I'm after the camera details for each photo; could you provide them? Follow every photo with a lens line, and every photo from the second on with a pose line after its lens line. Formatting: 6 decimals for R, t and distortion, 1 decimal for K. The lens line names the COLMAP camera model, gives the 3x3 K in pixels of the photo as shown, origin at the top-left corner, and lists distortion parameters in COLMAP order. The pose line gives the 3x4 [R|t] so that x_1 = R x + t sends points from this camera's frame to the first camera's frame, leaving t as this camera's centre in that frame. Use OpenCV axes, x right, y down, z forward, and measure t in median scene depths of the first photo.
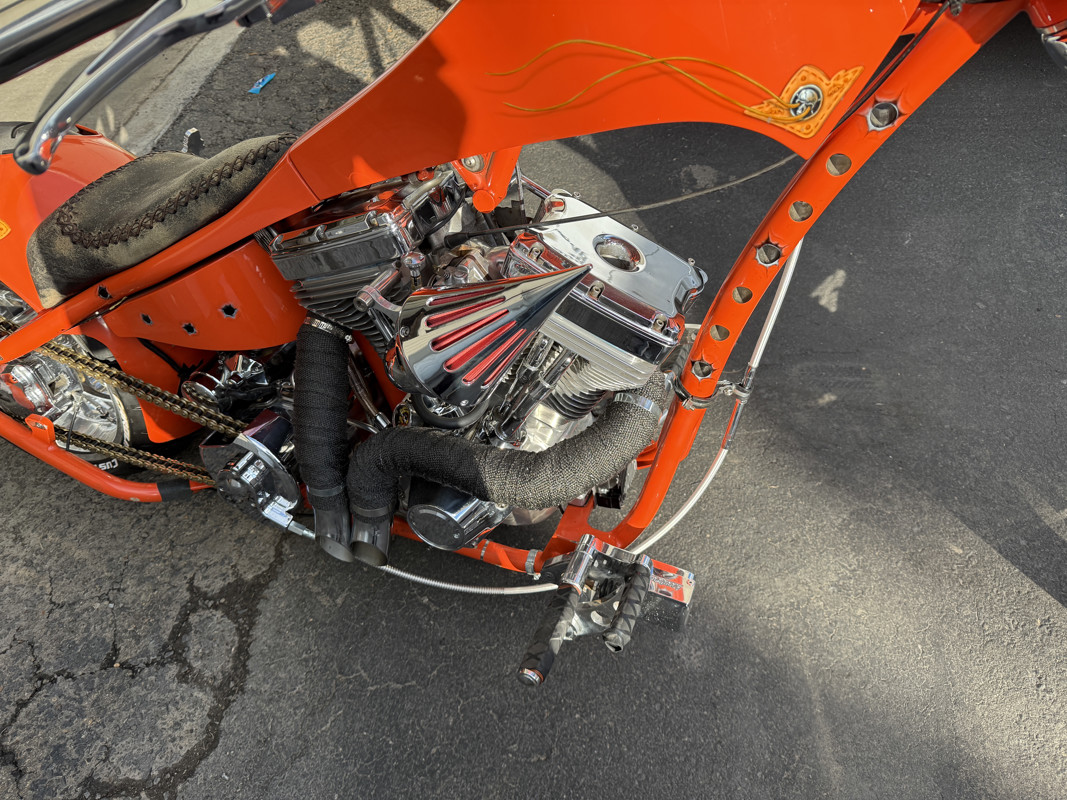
lens RADIAL K [[756.7, 0, 539.3], [0, 756.7, 393.8], [0, 0, 1]] dist [-0.002945, -0.022984]
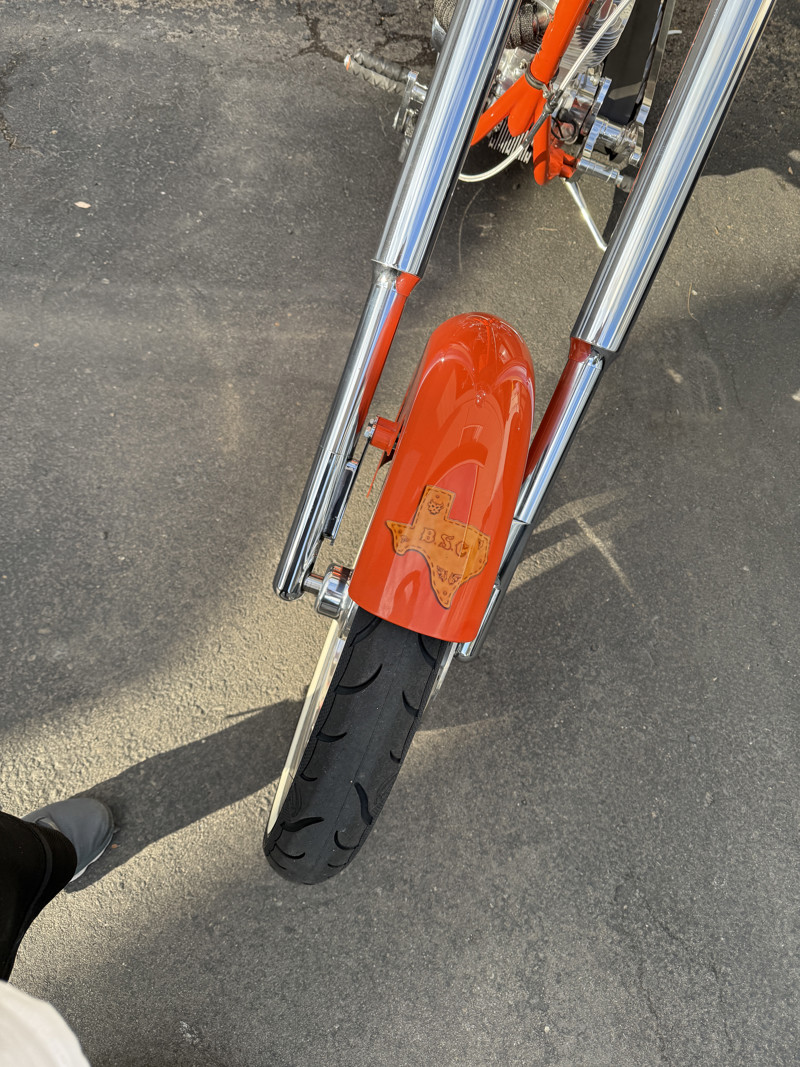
lens RADIAL K [[756.7, 0, 400.0], [0, 756.7, 533.5], [0, 0, 1]] dist [-0.002945, -0.022984]
pose [[0.112522, 0.930783, -0.347823, 1.098885], [-0.799282, 0.292748, 0.524830, -0.214153], [0.590328, 0.218954, 0.776899, -0.024868]]
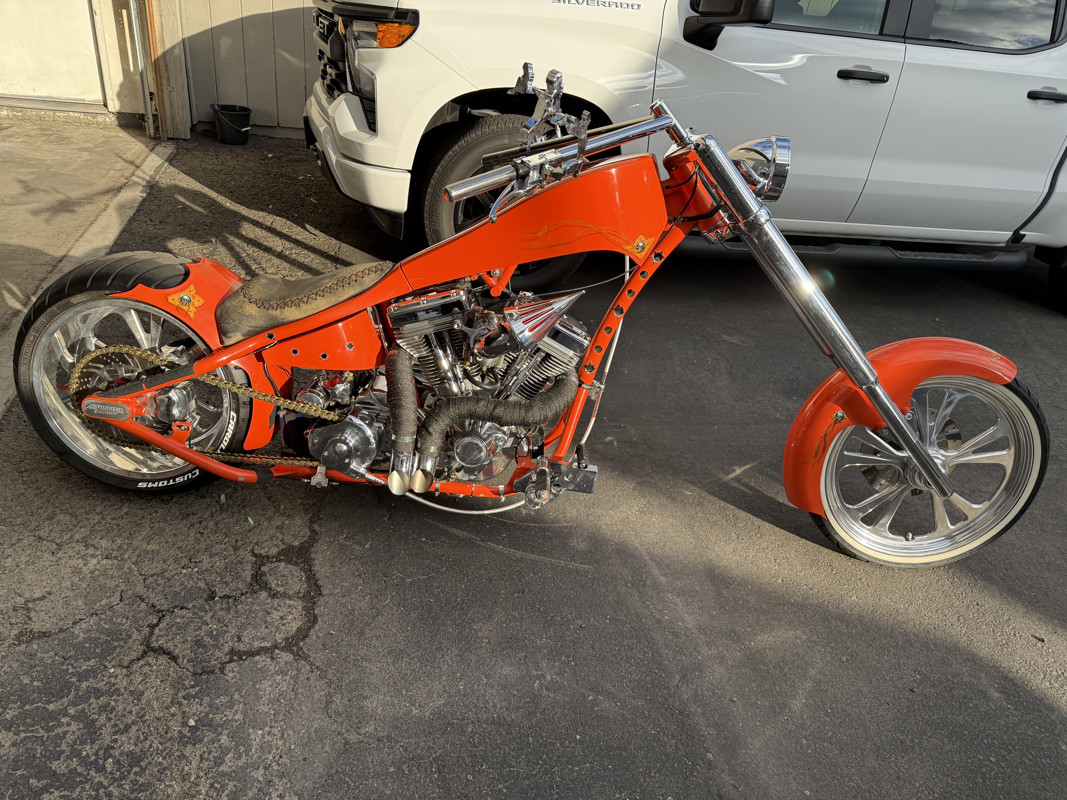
lens RADIAL K [[745.2, 0, 533.5], [0, 745.2, 400.0], [0, 0, 1]] dist [0.000806, -0.019541]
pose [[0.914038, 0.012101, 0.405449, -0.596137], [0.115446, 0.950456, -0.288628, 0.484617], [-0.388854, 0.310624, 0.867355, -0.591886]]
